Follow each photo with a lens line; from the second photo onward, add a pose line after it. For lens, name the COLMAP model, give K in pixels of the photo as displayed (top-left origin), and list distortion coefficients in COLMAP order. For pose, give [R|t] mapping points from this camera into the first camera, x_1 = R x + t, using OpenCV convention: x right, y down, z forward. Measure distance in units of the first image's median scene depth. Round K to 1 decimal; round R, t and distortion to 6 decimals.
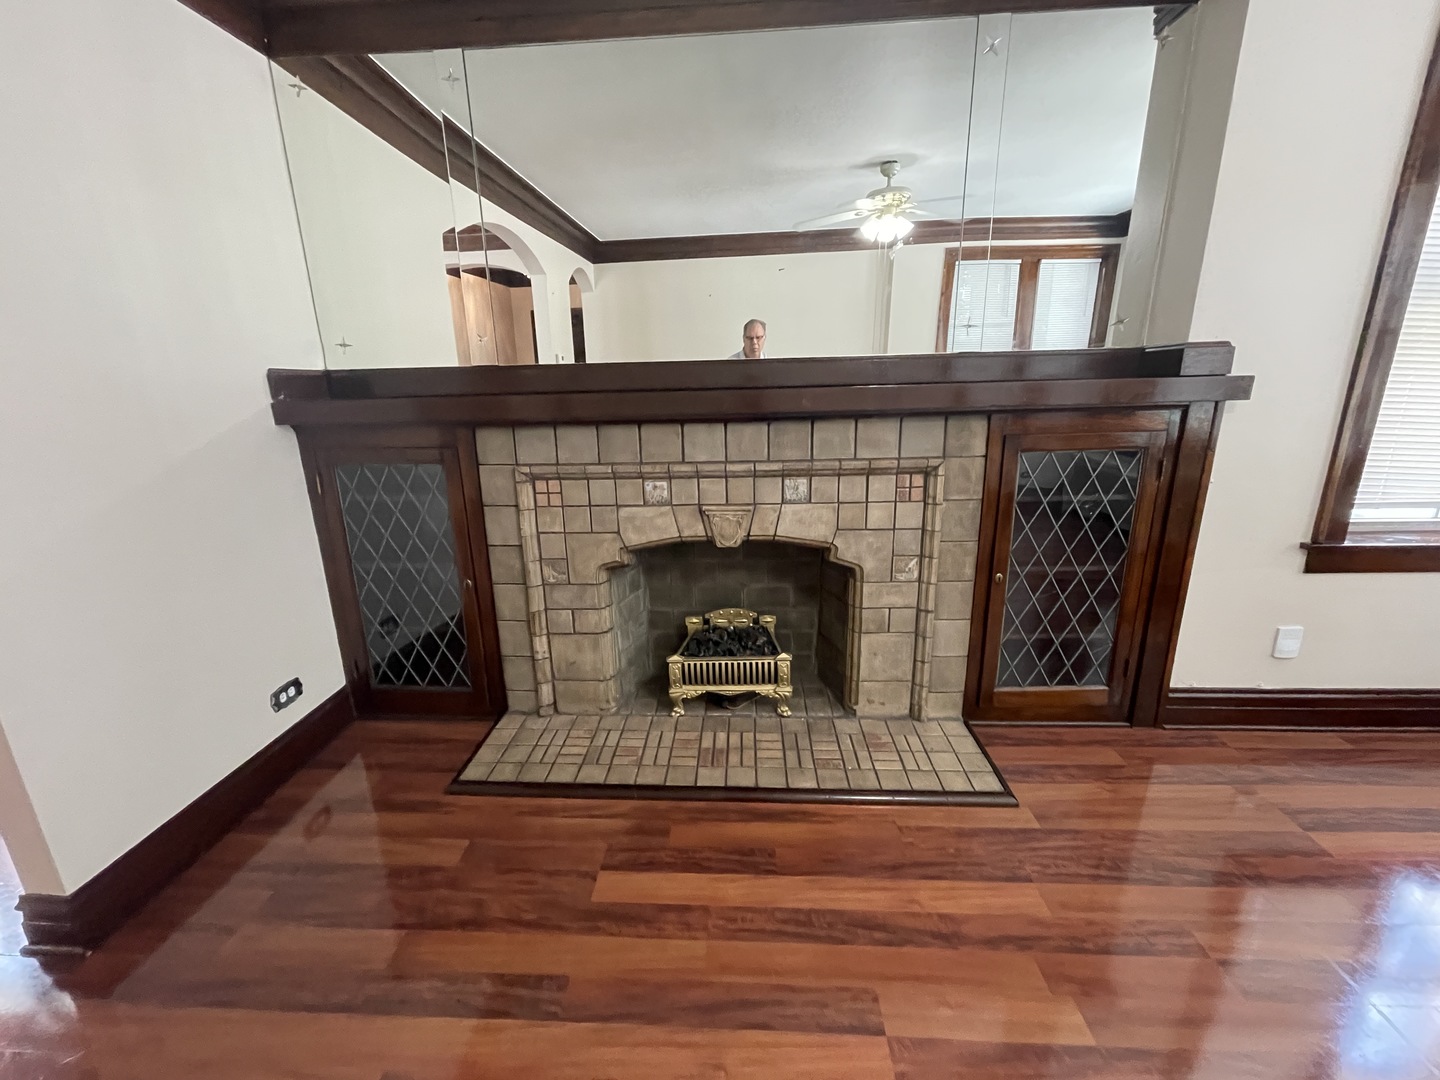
lens RADIAL K [[585.4, 0, 709.1], [0, 585.4, 531.5], [0, 0, 1]] dist [0.001707, 0.000098]
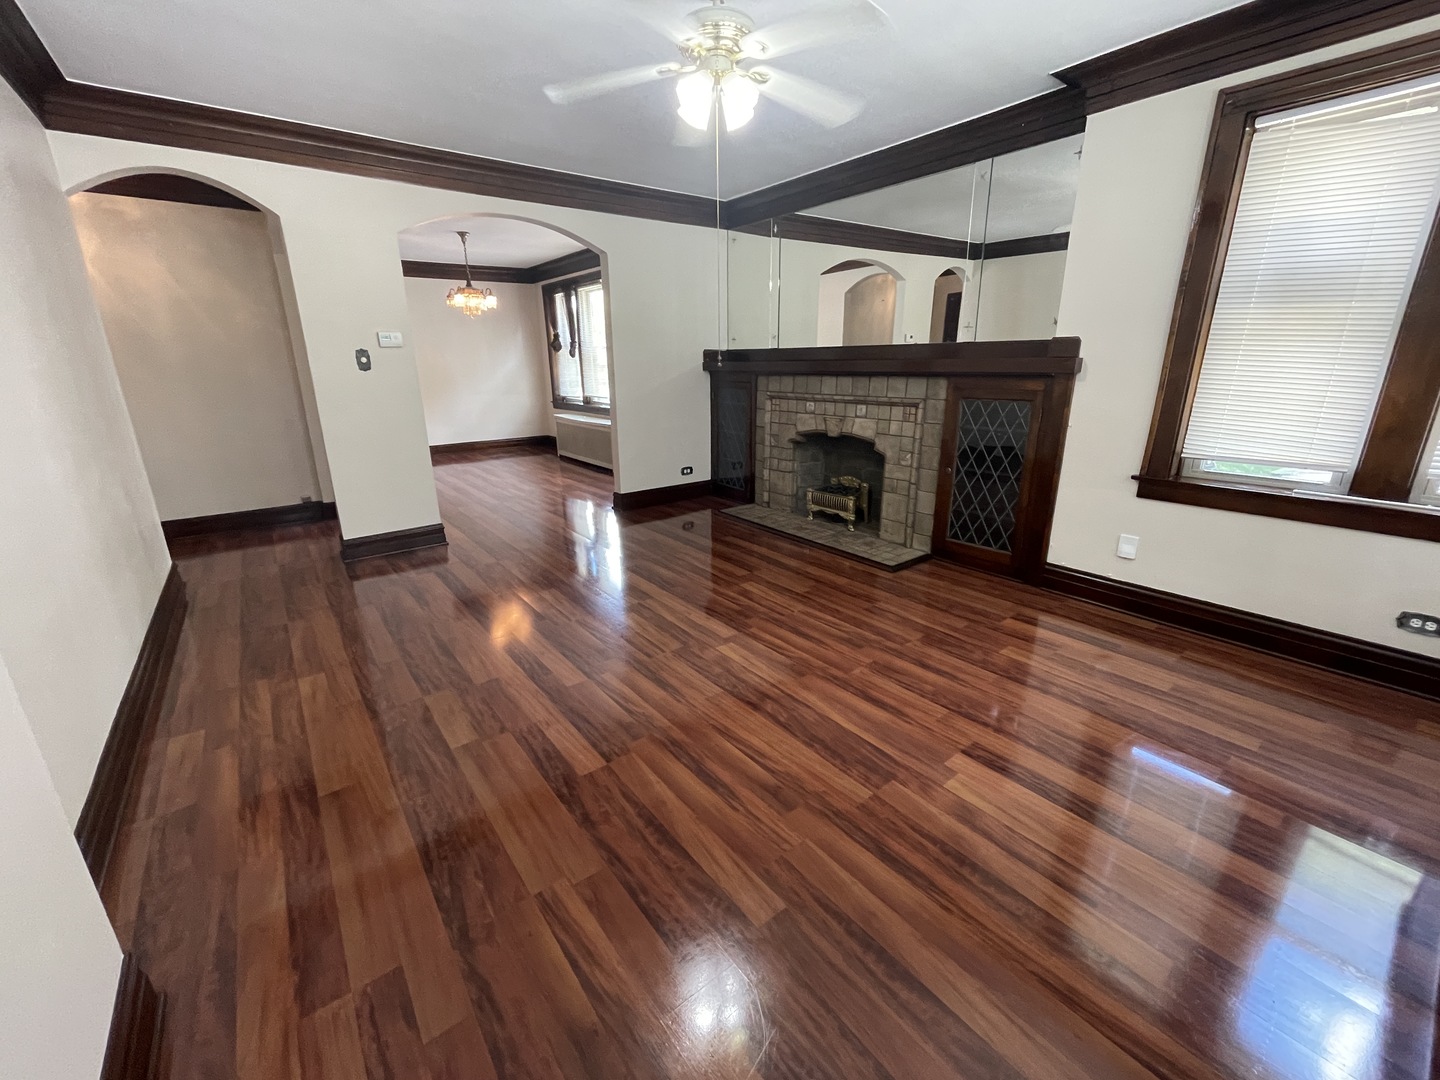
lens RADIAL K [[581.8, 0, 709.6], [0, 581.8, 535.6], [0, 0, 1]] dist [-0.003434, -0.000056]
pose [[0.647309, 0.237868, -0.724162, 1.346178], [-0.200085, 0.969769, 0.139692, 0.168407], [0.735498, 0.054470, 0.675334, -0.711736]]
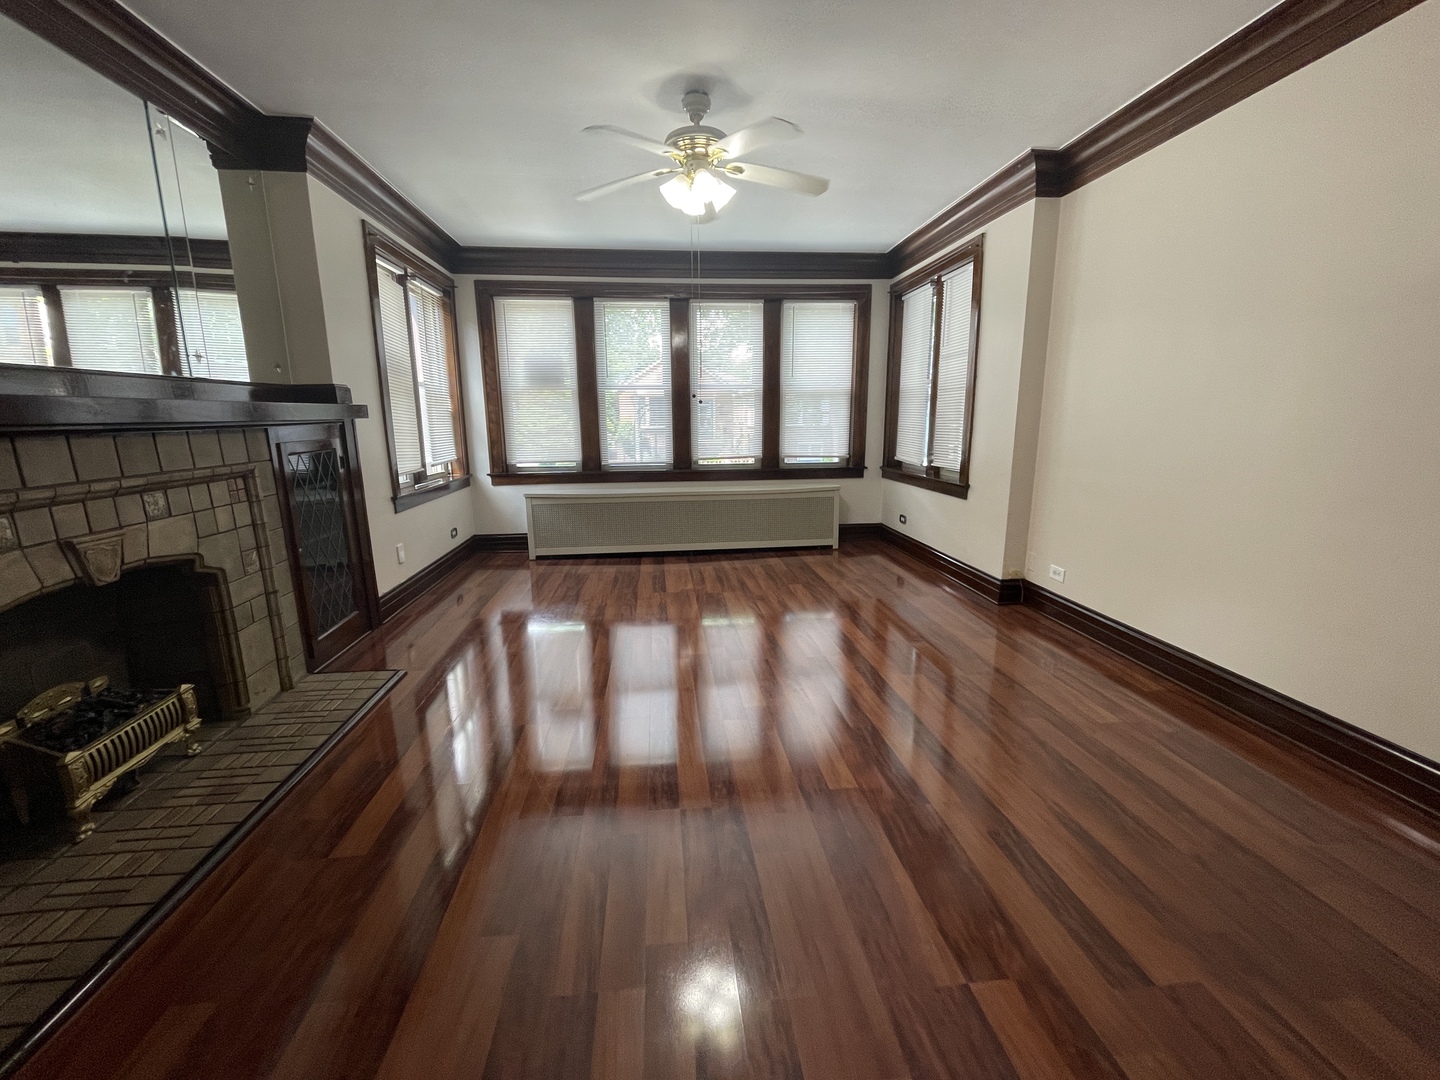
lens RADIAL K [[581.8, 0, 709.6], [0, 581.8, 535.6], [0, 0, 1]] dist [-0.003434, -0.000056]
pose [[-0.143482, -0.171499, 0.974680, -0.893053], [0.268934, 0.941052, 0.205172, 0.024017], [-0.952411, 0.291563, -0.088903, 0.234839]]
